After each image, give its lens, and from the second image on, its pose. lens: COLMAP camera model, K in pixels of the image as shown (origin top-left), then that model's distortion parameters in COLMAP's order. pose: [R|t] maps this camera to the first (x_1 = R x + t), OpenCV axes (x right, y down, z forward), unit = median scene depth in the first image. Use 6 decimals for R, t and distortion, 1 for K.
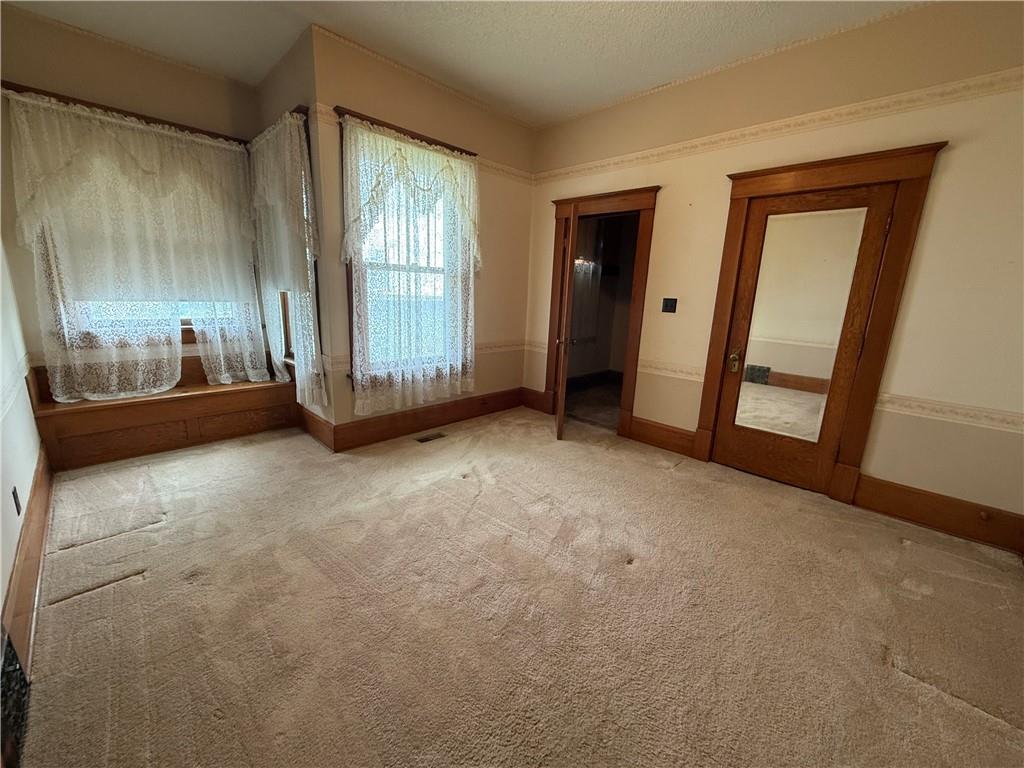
lens RADIAL K [[410.7, 0, 507.8], [0, 410.7, 379.8], [0, 0, 1]] dist [-0.002035, -0.000240]
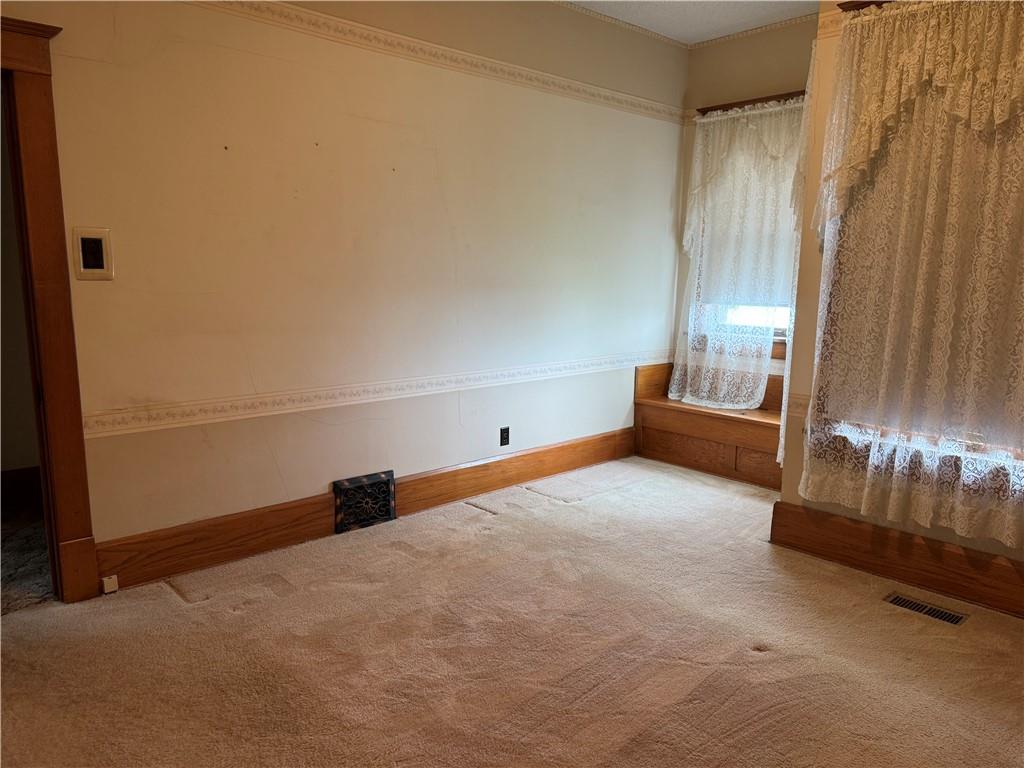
lens RADIAL K [[718.2, 0, 510.4], [0, 718.2, 389.2], [0, 0, 1]] dist [0.029369, -0.020599]
pose [[-0.056117, 0.133278, -0.989489, 0.723655], [-0.217991, 0.965505, 0.142410, -0.132081], [0.974336, 0.223691, -0.025128, 0.602602]]
